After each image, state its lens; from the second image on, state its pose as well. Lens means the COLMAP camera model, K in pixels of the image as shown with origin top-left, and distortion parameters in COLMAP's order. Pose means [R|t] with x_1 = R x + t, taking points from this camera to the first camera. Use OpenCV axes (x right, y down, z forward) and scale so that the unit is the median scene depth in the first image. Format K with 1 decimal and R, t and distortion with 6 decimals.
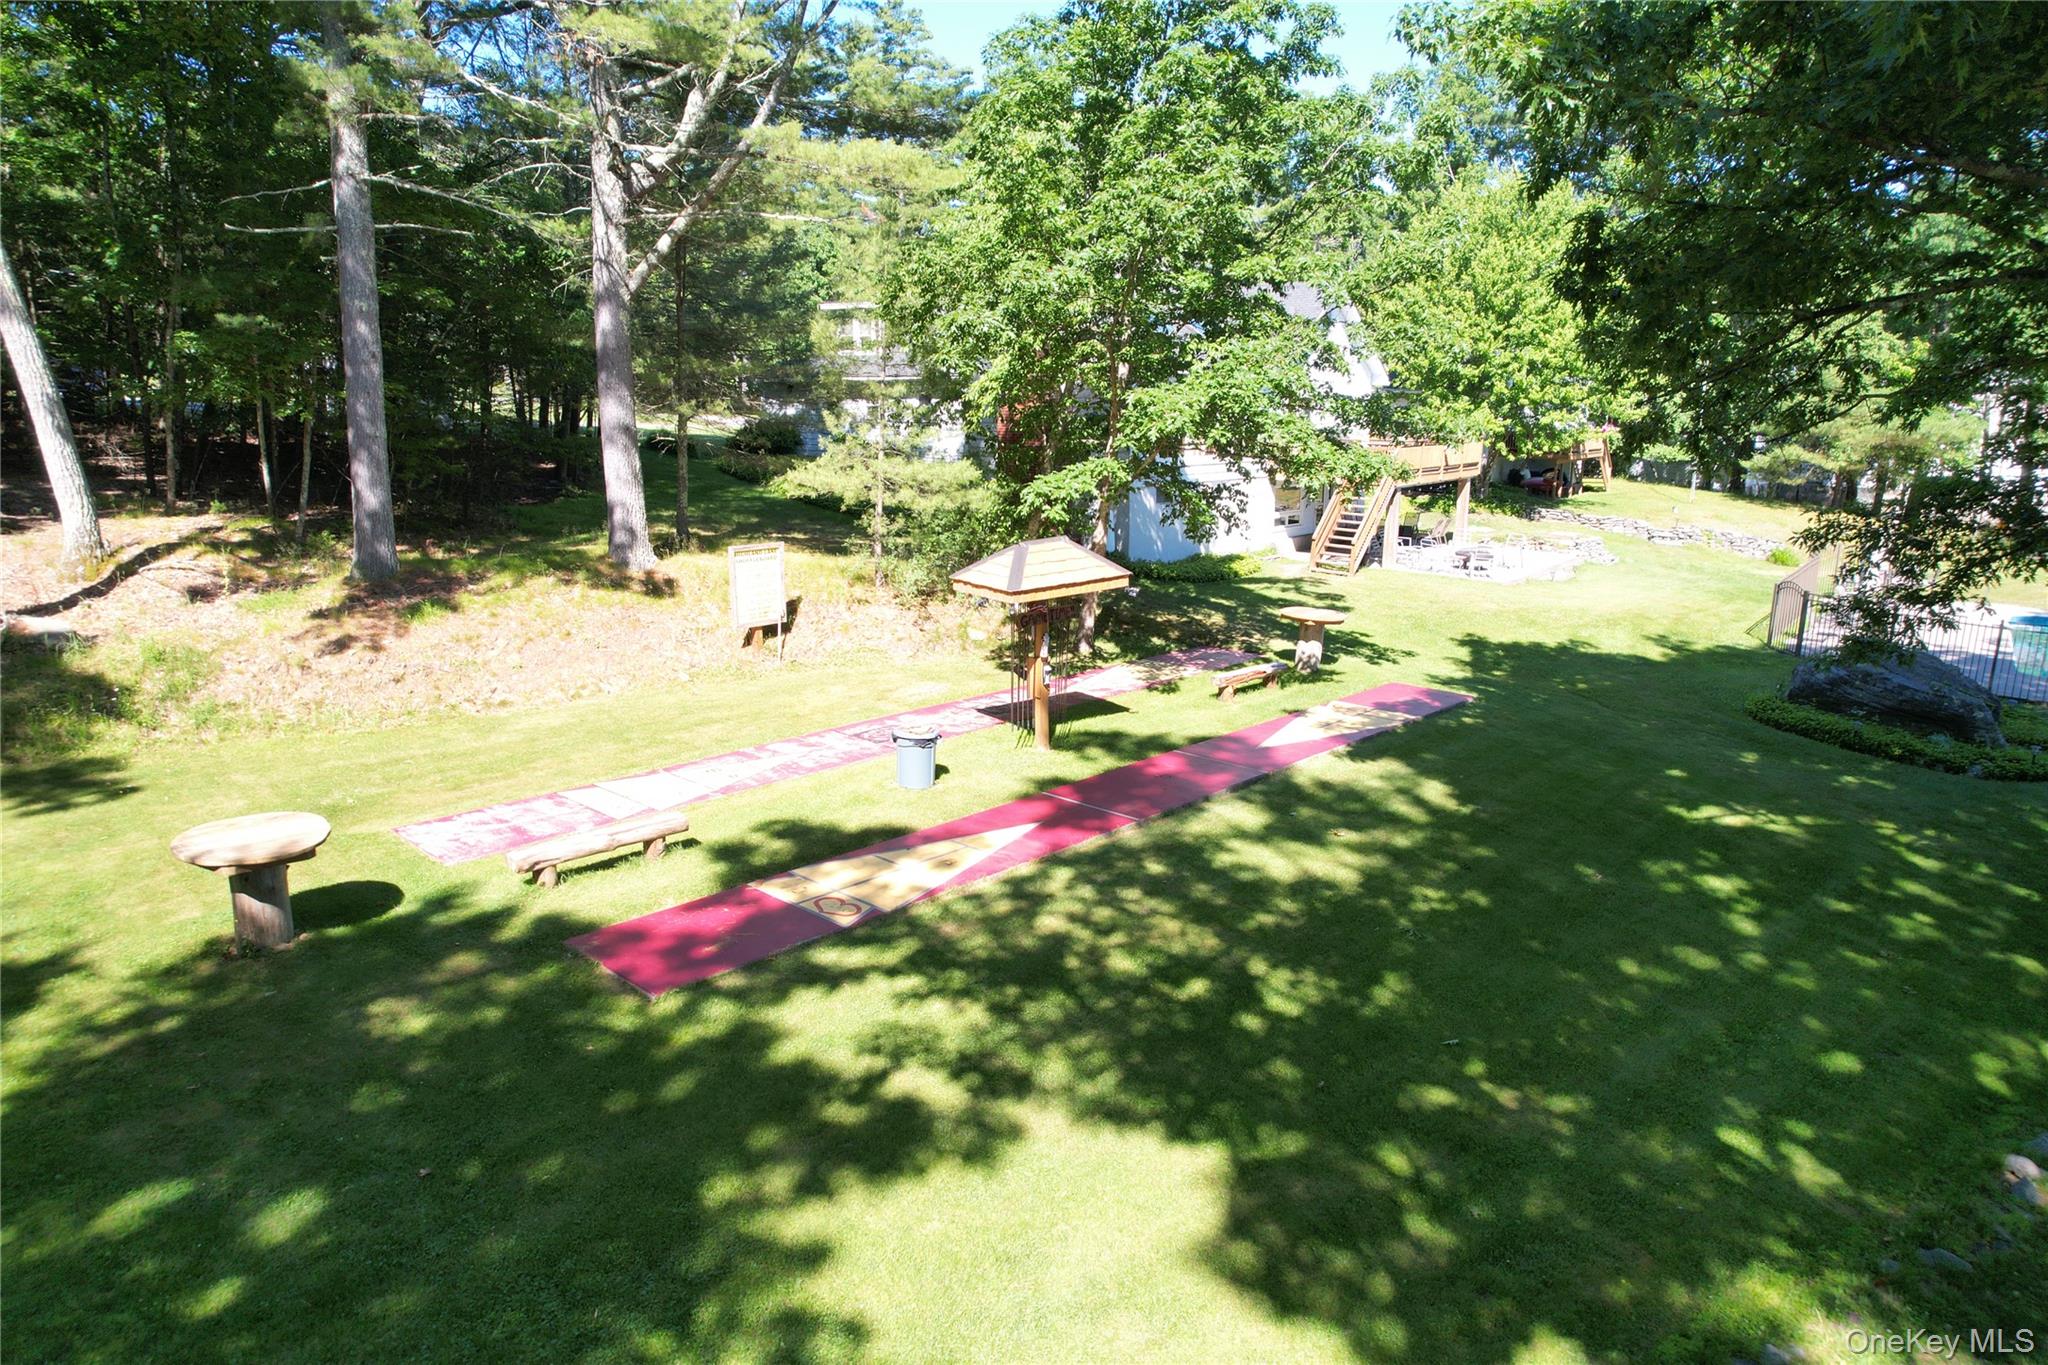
lens RADIAL K [[1314.0, 0, 1031.7], [0, 1314.0, 689.6], [0, 0, 1]] dist [-0.085504, 0.079971]
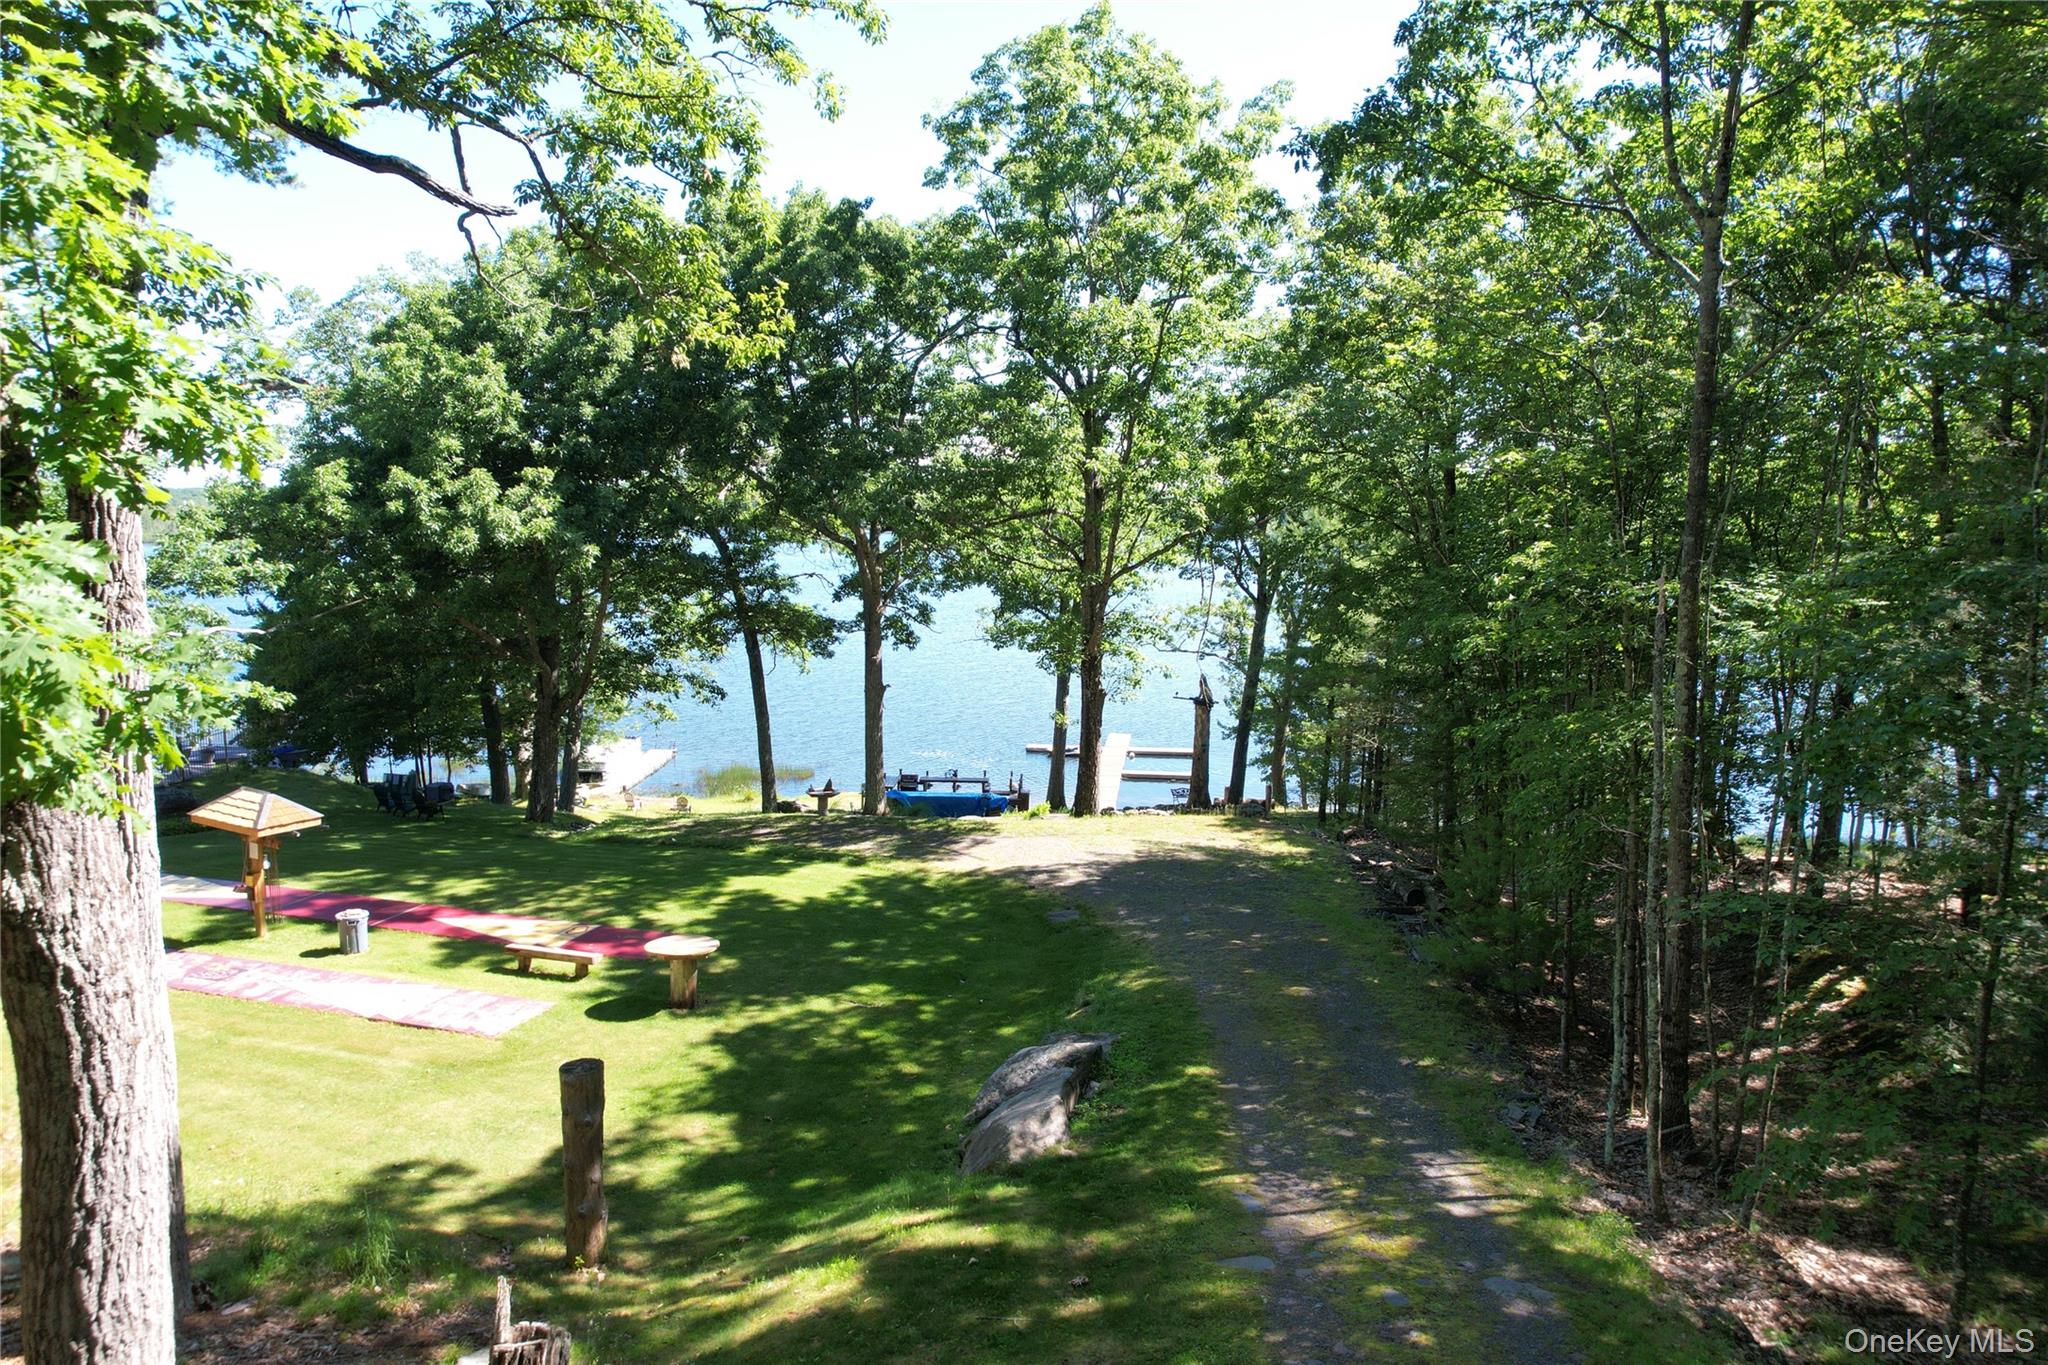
lens RADIAL K [[1296.6, 0, 1031.1], [0, 1296.6, 713.9], [0, 0, 1]] dist [-0.079525, 0.074938]
pose [[-0.418870, -0.164242, 0.893069, -2.449634], [0.191617, 0.945372, 0.263733, -0.617301], [-0.887598, 0.281597, -0.364516, 1.097034]]
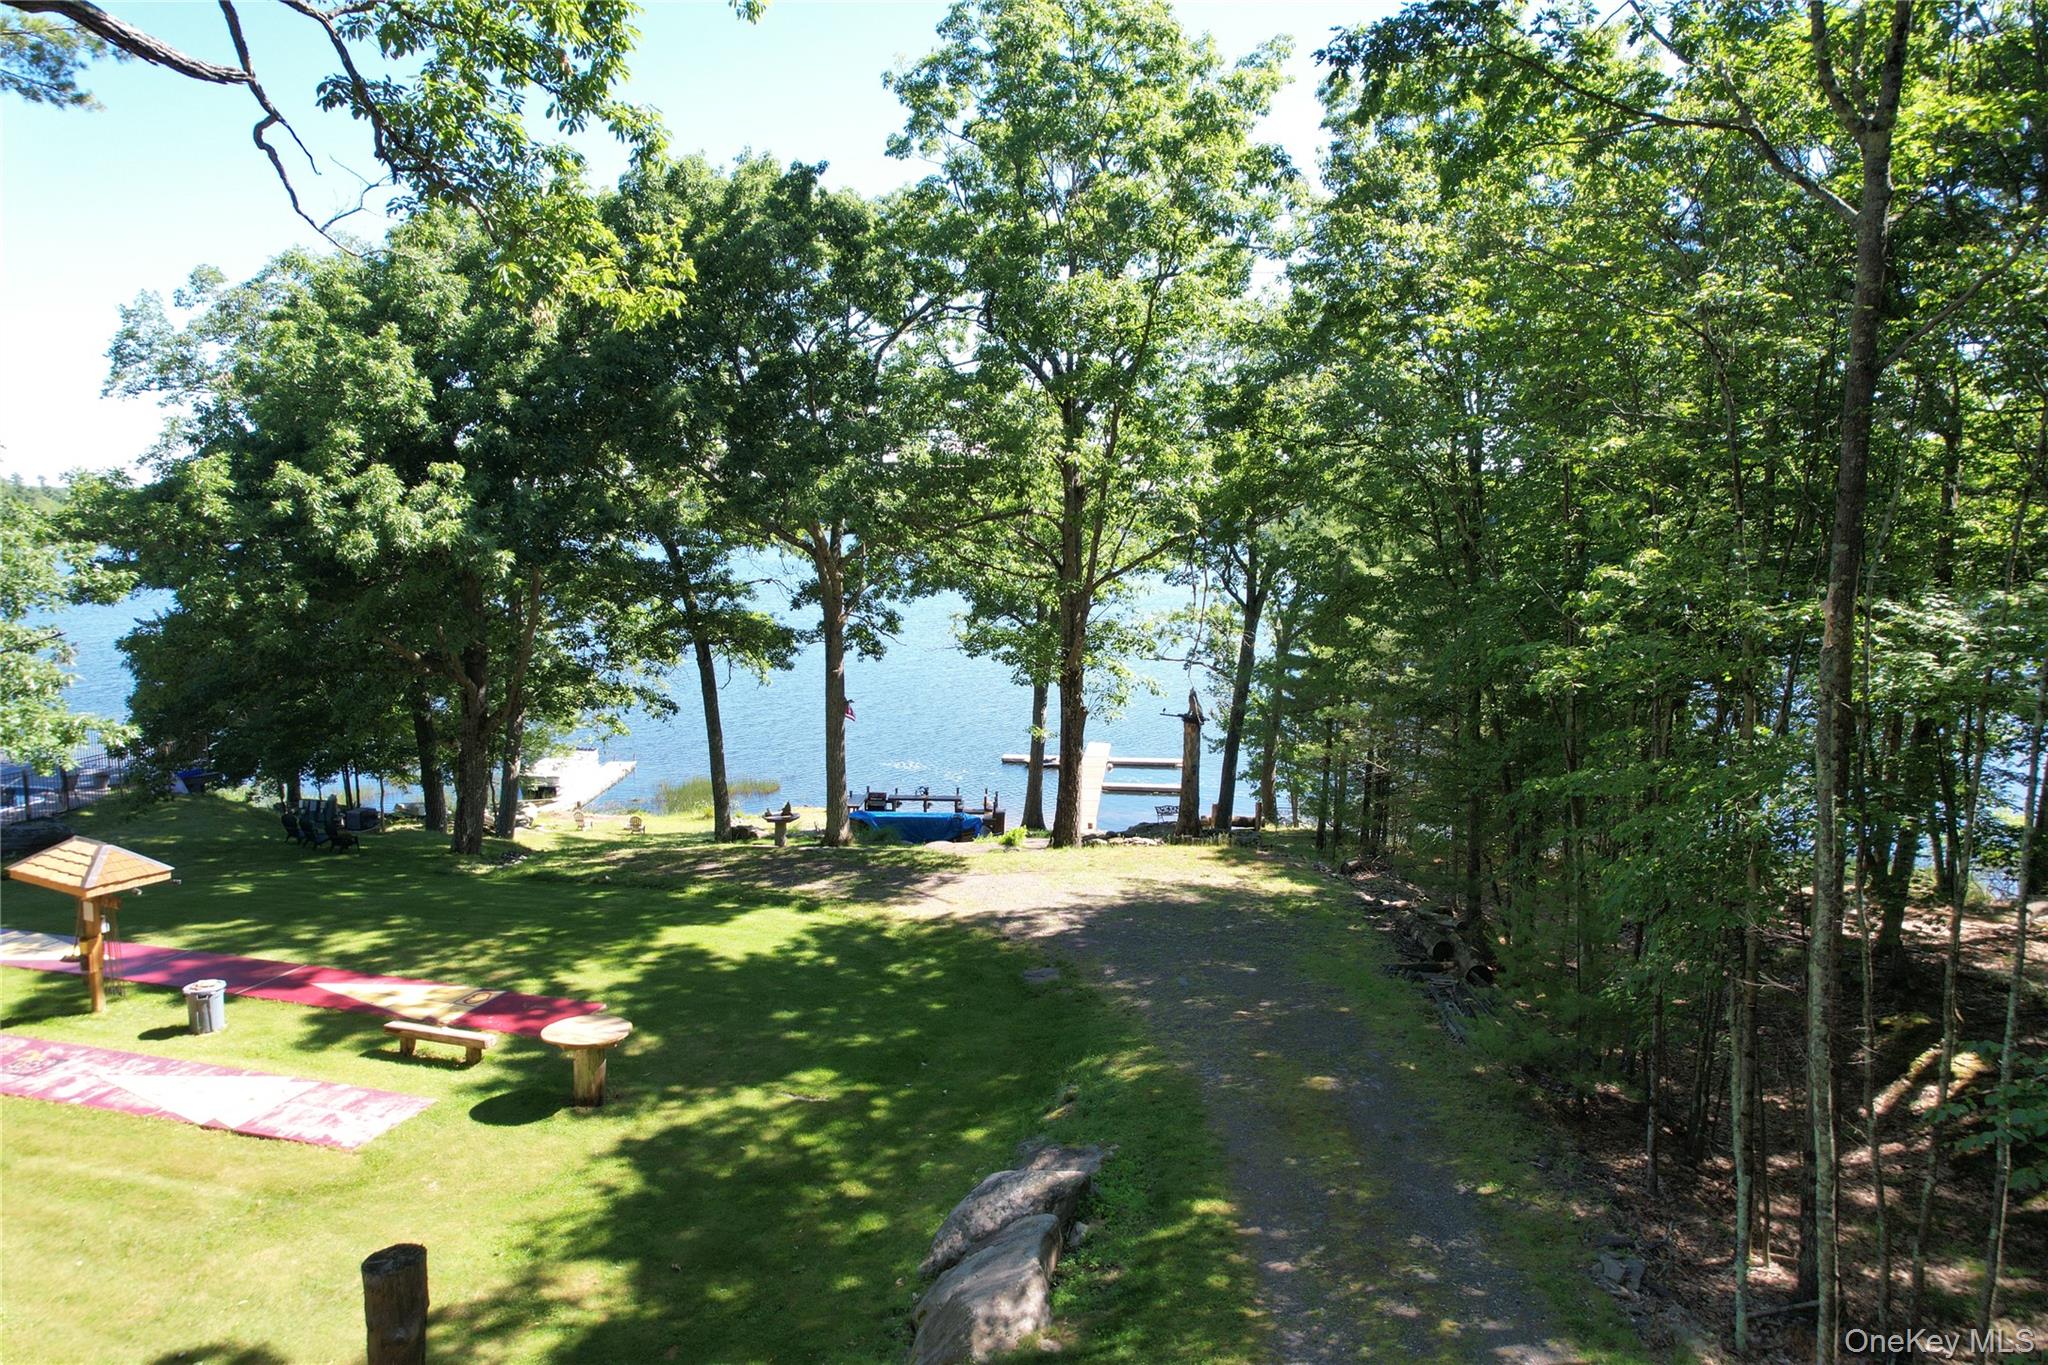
lens RADIAL K [[1296.6, 0, 1031.1], [0, 1296.6, 713.9], [0, 0, 1]] dist [-0.079525, 0.074938]
pose [[-0.434737, -0.162273, 0.885816, -2.170603], [0.190050, 0.944947, 0.266377, -0.579146], [-0.880275, 0.284153, -0.379964, 0.964559]]
